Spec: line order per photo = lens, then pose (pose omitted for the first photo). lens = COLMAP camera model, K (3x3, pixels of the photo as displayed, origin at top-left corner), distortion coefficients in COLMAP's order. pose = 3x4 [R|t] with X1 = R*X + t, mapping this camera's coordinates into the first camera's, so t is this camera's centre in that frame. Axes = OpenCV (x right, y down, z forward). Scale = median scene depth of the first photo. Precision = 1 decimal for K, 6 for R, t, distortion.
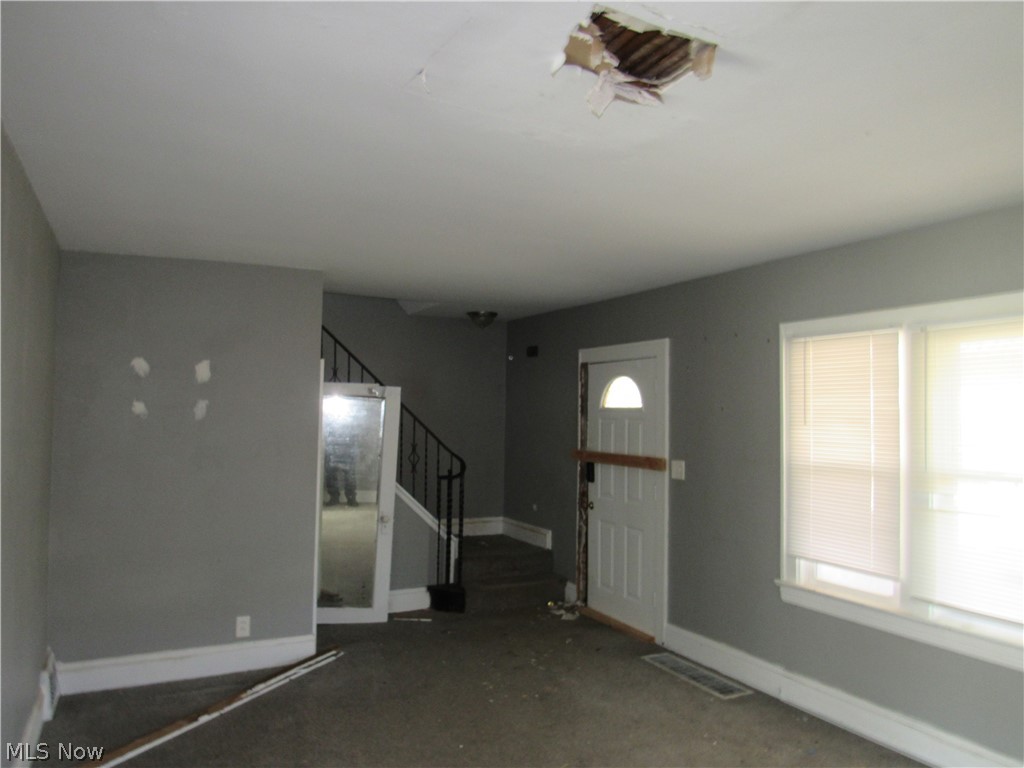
lens RADIAL K [[736.7, 0, 514.1], [0, 736.7, 384.3], [0, 0, 1]] dist [-0.023692, -0.009205]
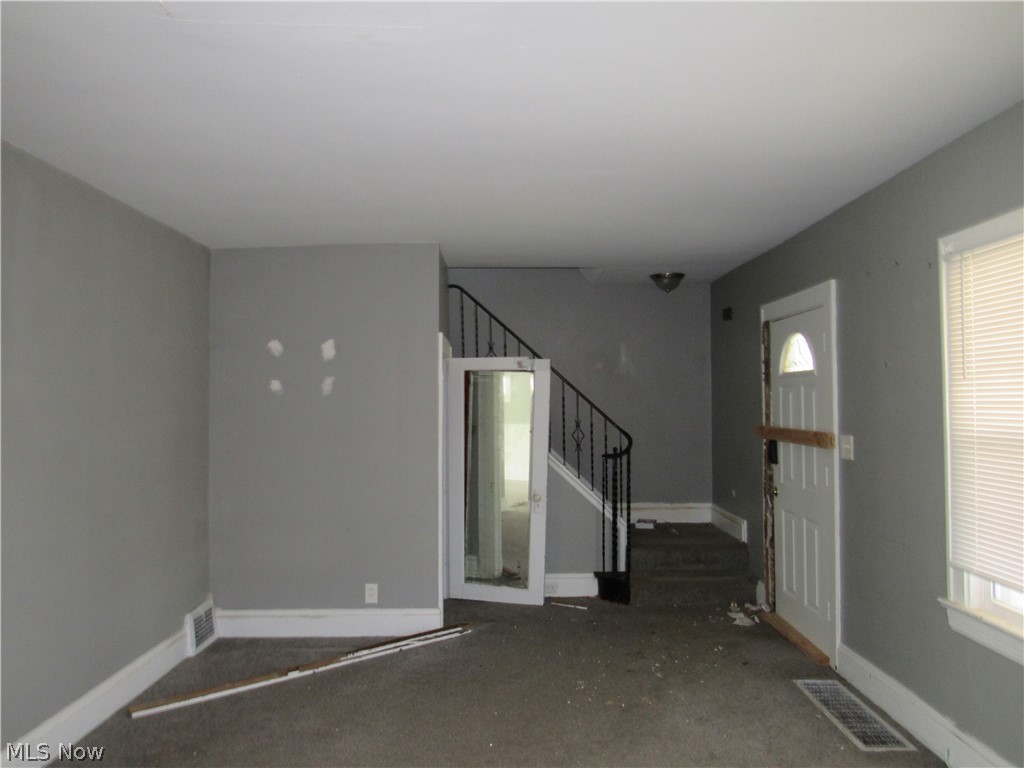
lens RADIAL K [[736.7, 0, 514.1], [0, 736.7, 384.3], [0, 0, 1]] dist [-0.023692, -0.009205]
pose [[0.889306, -0.030876, -0.456270, 0.237339], [0.038392, 0.999237, 0.007210, 0.027602], [0.455699, -0.023930, 0.889812, 0.137975]]
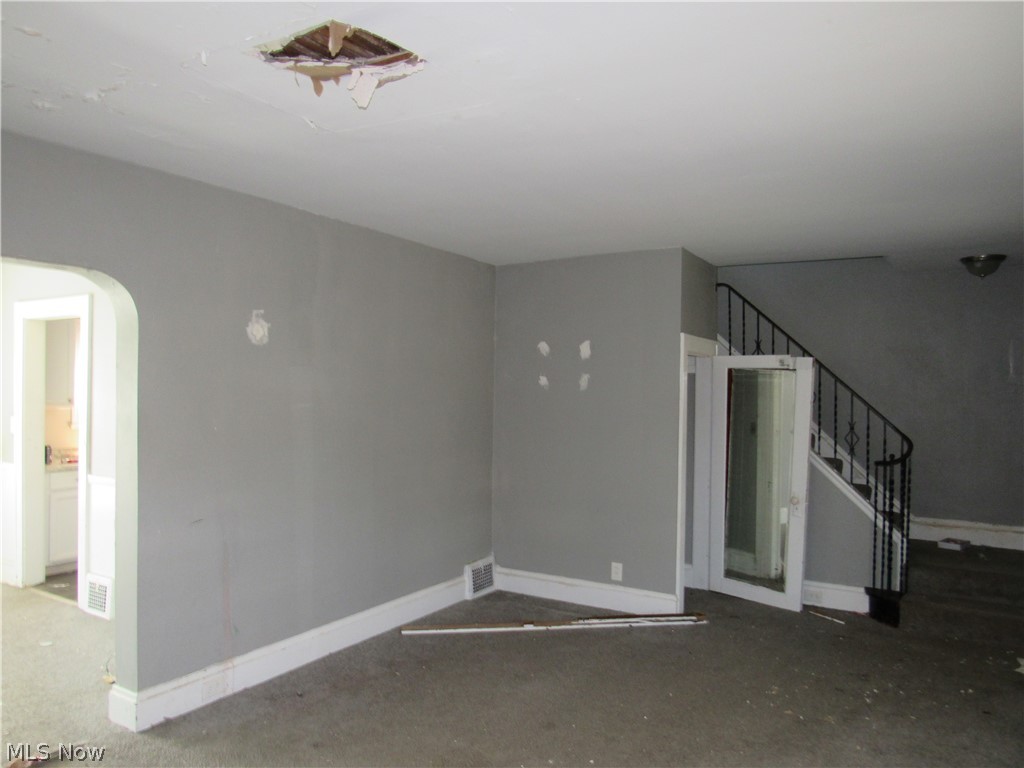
lens RADIAL K [[743.6, 0, 512.7], [0, 743.6, 380.6], [0, 0, 1]] dist [-0.009038, -0.005755]
pose [[0.524496, -0.012225, -0.851325, 0.431977], [0.025739, 0.999668, 0.001503, 0.021597], [0.851024, -0.022701, 0.524636, 0.209081]]
